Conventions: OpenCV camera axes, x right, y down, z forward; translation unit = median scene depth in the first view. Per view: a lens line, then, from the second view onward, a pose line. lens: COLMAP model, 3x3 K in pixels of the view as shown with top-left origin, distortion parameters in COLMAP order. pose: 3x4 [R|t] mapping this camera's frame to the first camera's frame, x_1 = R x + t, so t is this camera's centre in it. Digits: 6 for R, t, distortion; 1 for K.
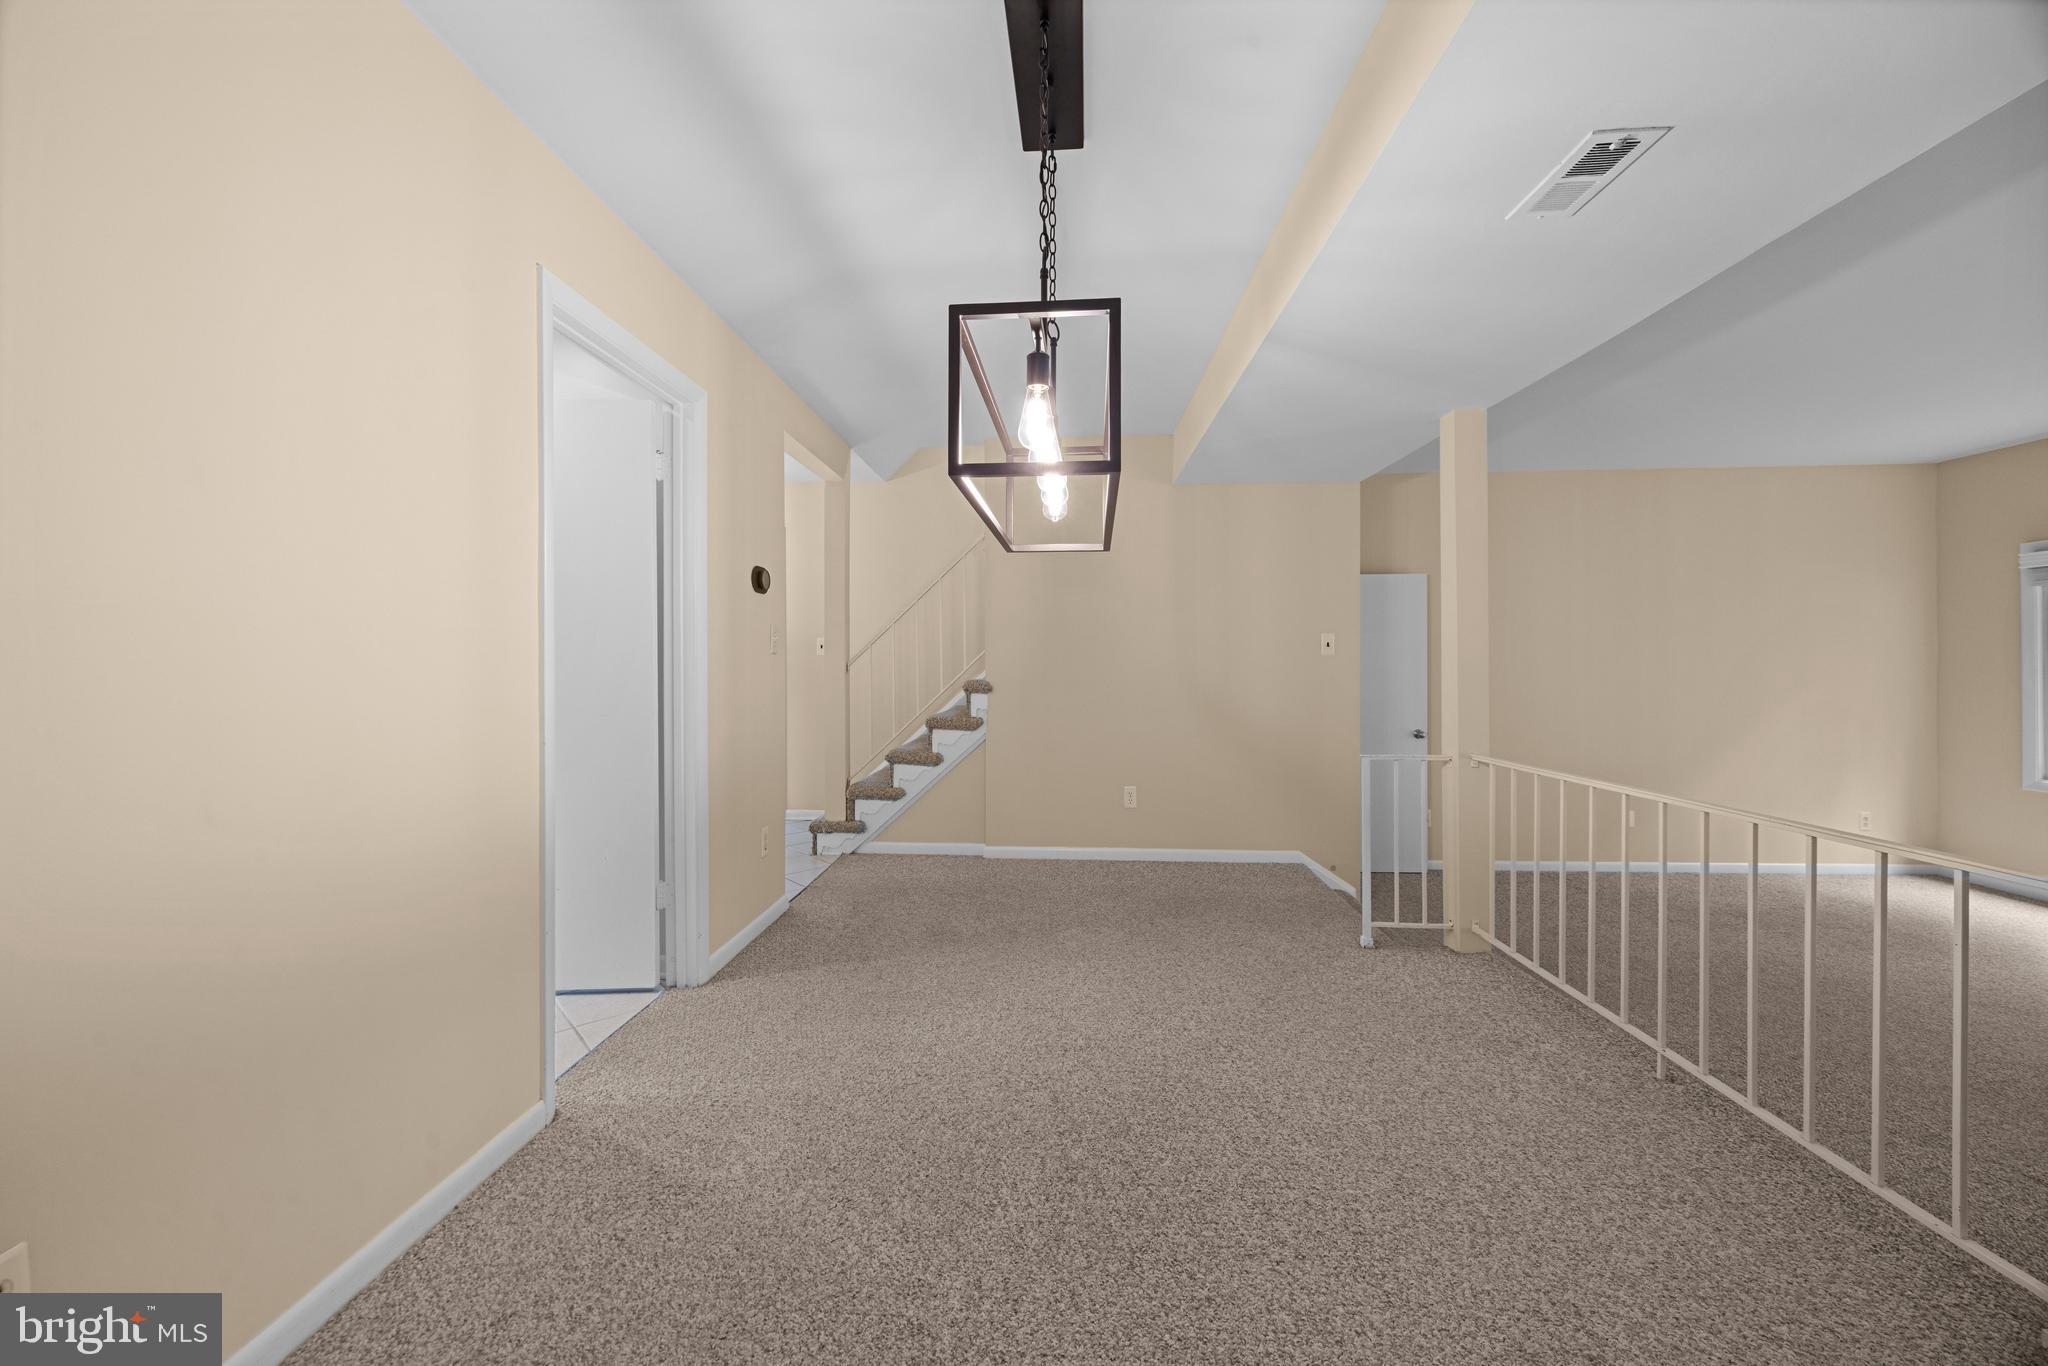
lens RADIAL K [[772.1, 0, 1028.2], [0, 772.1, 670.7], [0, 0, 1]] dist [-0.007754, 0.001002]
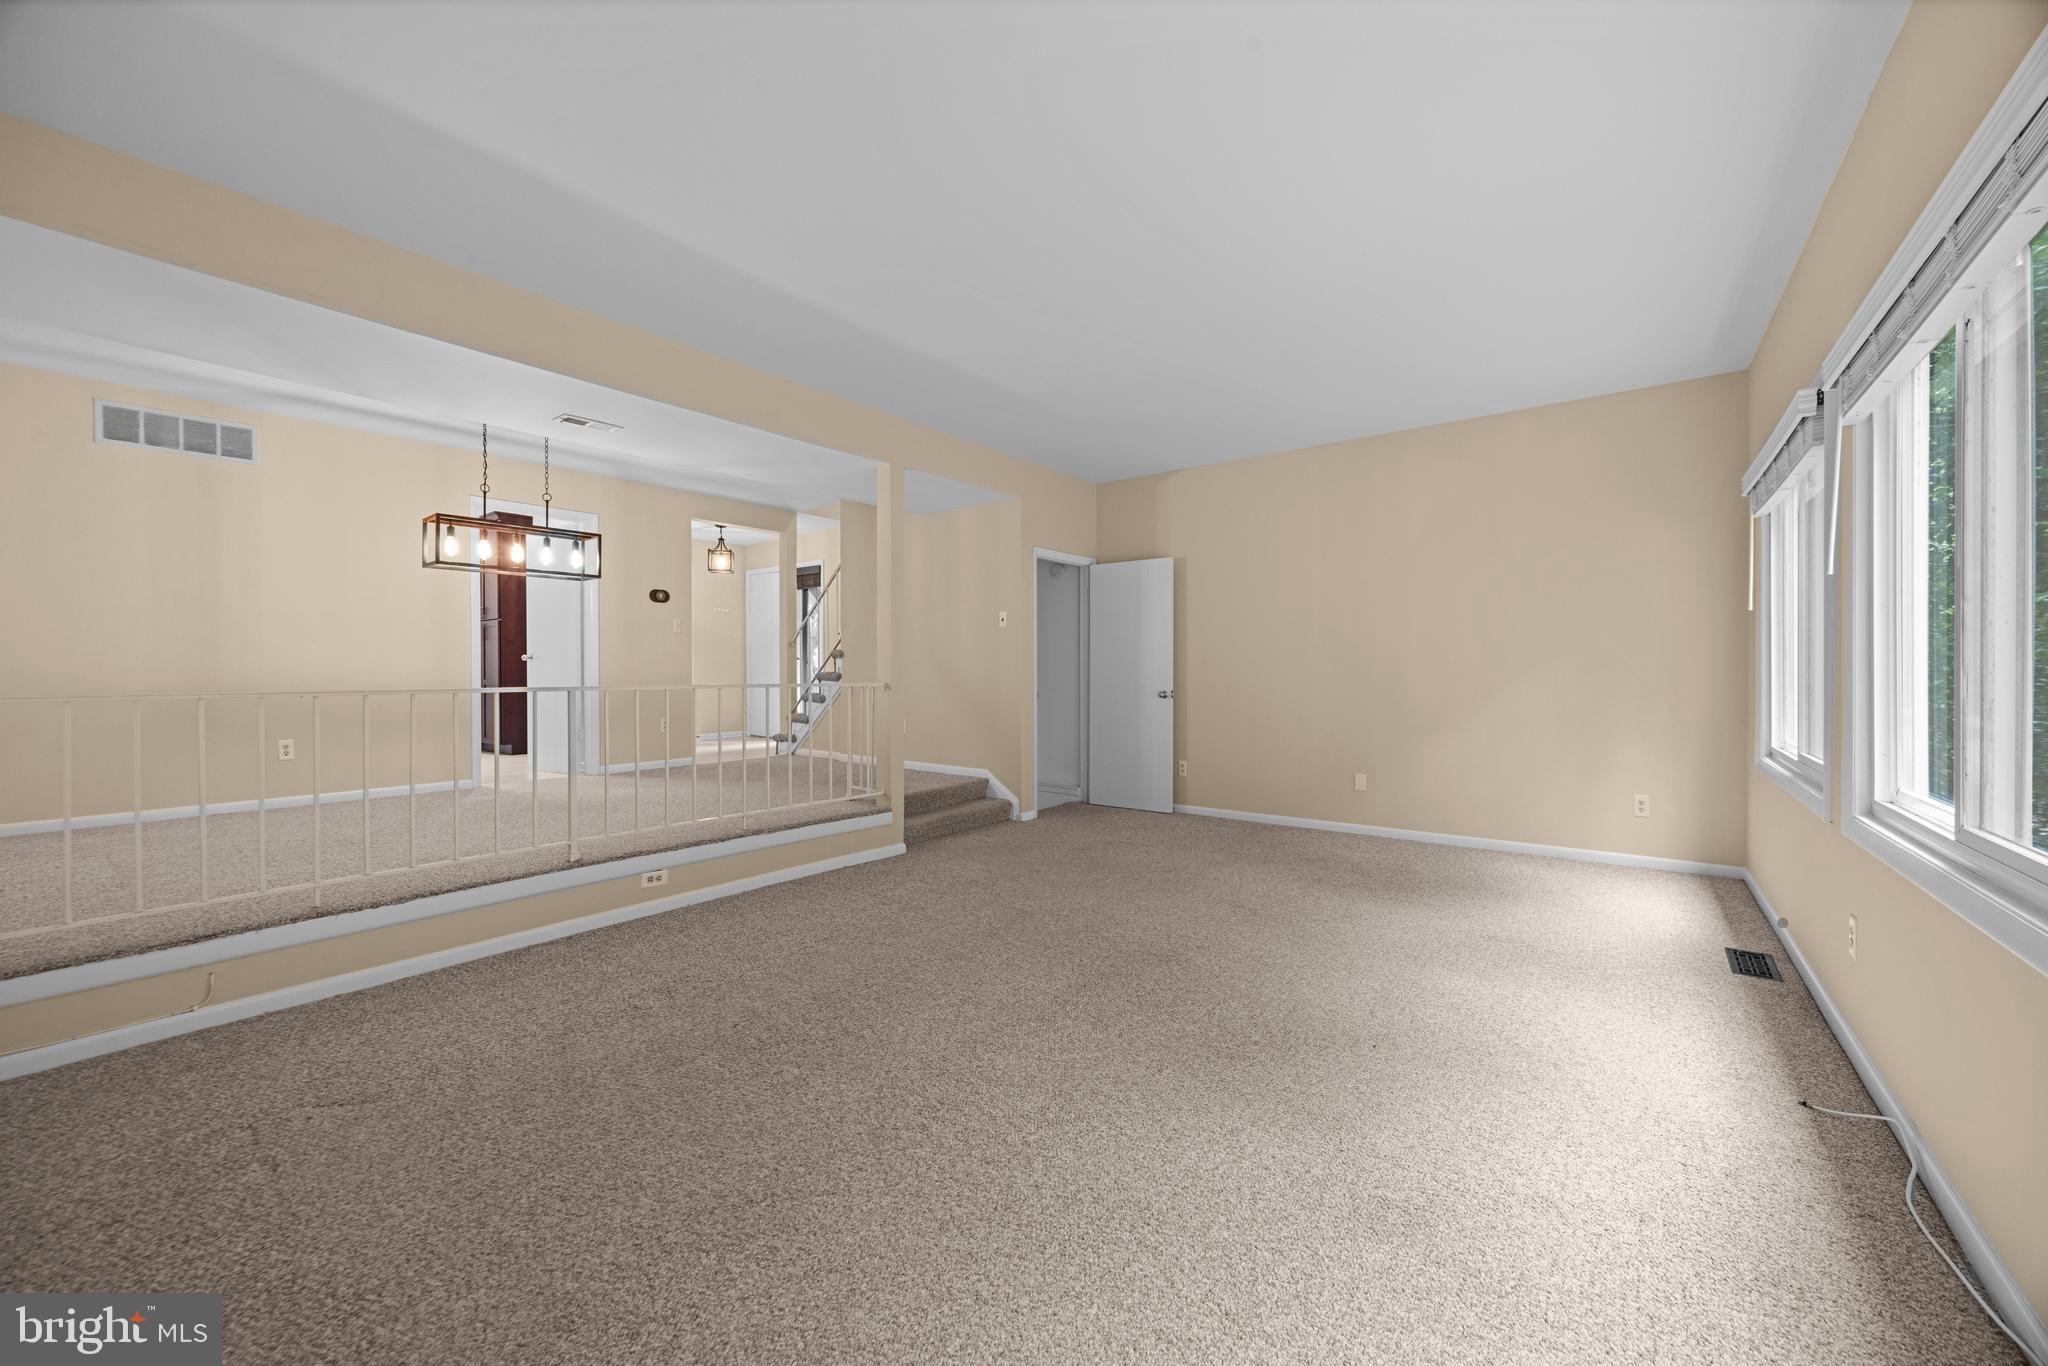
lens RADIAL K [[772.1, 0, 1029.6], [0, 772.1, 677.1], [0, 0, 1]] dist [-0.007754, 0.001002]
pose [[0.823193, 0.004800, -0.567742, 1.178818], [-0.005625, 0.999984, 0.000299, 0.066380], [0.567734, 0.002947, 0.823206, -0.094308]]
